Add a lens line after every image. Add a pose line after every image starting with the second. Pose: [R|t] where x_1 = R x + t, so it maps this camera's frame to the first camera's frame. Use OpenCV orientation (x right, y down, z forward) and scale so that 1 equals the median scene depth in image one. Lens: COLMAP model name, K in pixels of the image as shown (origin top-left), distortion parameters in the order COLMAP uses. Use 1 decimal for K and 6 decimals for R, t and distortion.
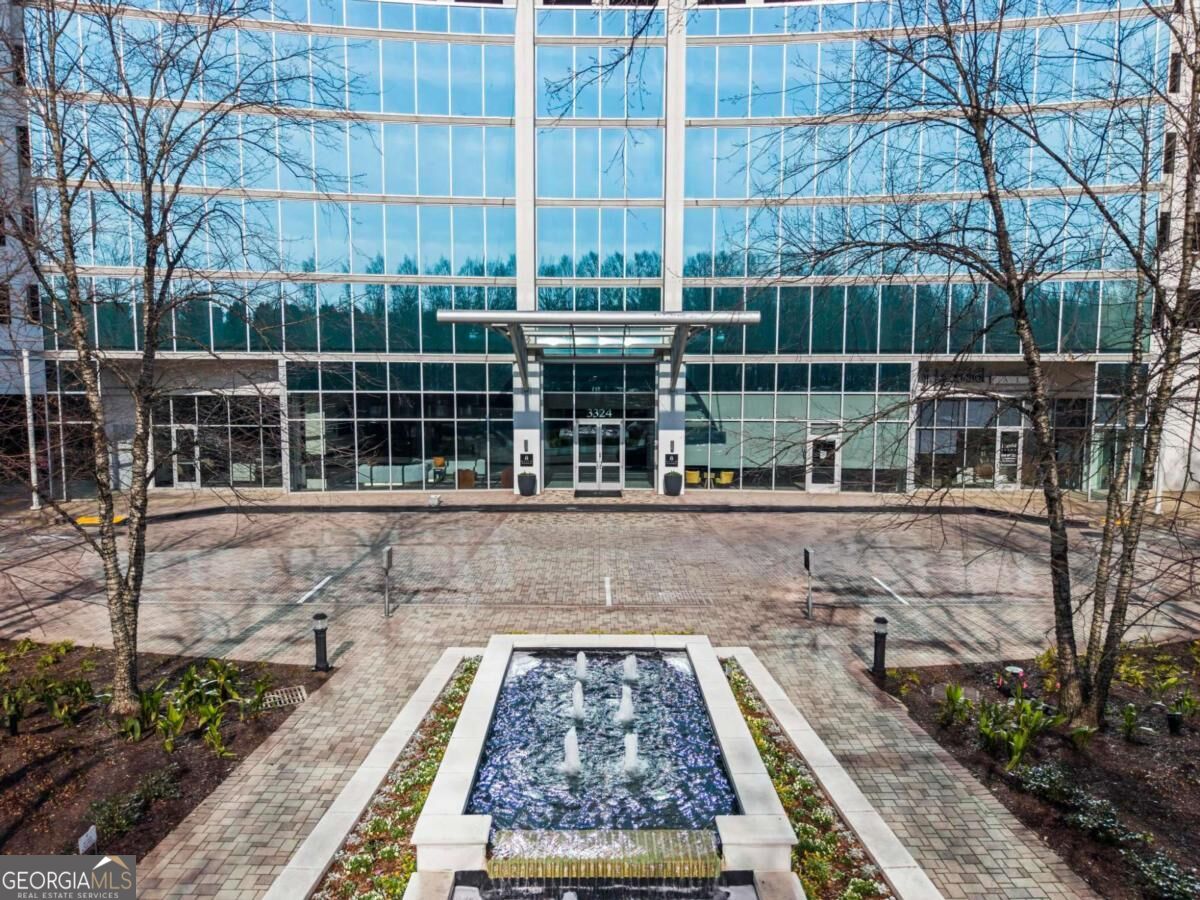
lens RADIAL K [[802.3, 0, 599.8], [0, 802.3, 448.9], [0, 0, 1]] dist [0.009393, -0.004744]
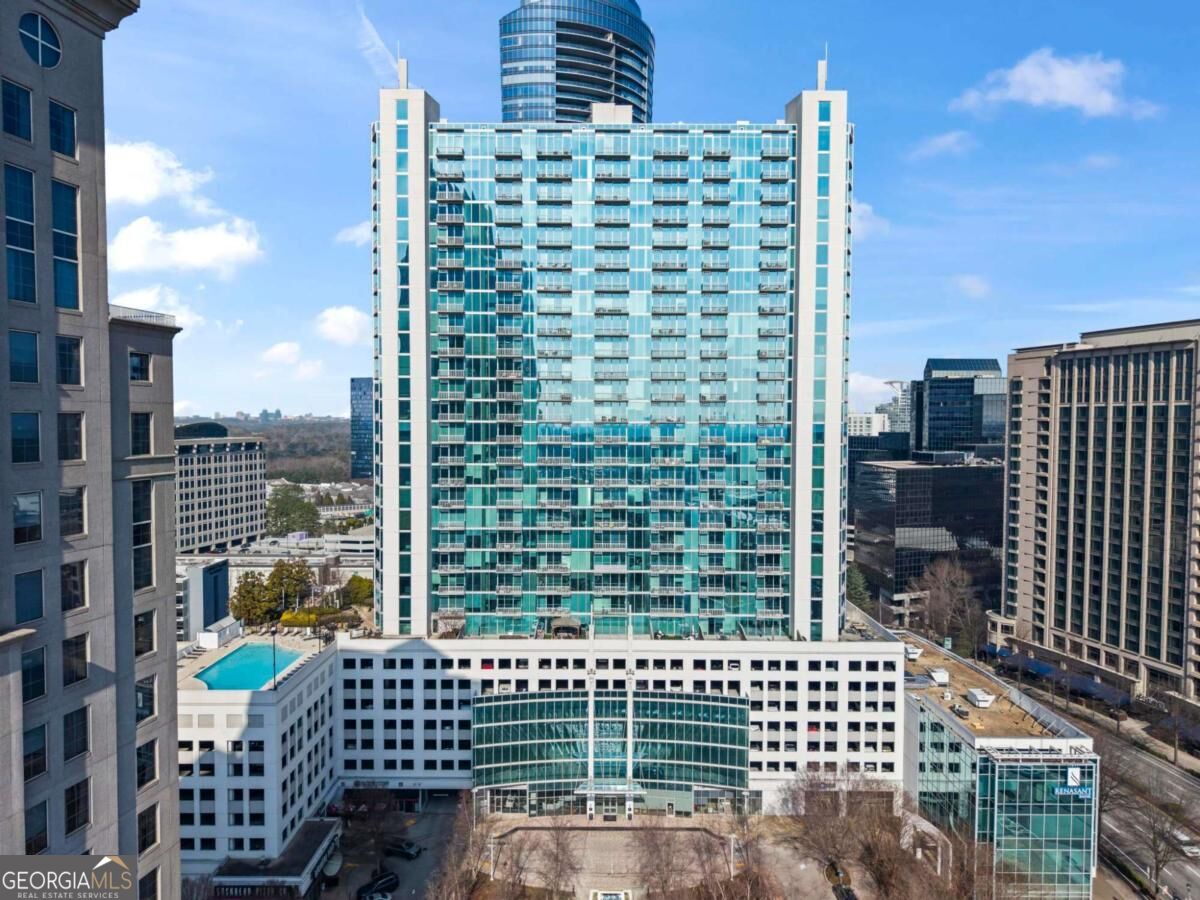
lens RADIAL K [[802.3, 0, 600.7], [0, 802.3, 454.5], [0, 0, 1]] dist [0.009393, -0.004744]
pose [[0.999914, 0.002066, -0.012961, 0.000712], [-0.002682, 0.998860, -0.047651, -1.447590], [0.012847, 0.047682, 0.998780, -2.804838]]
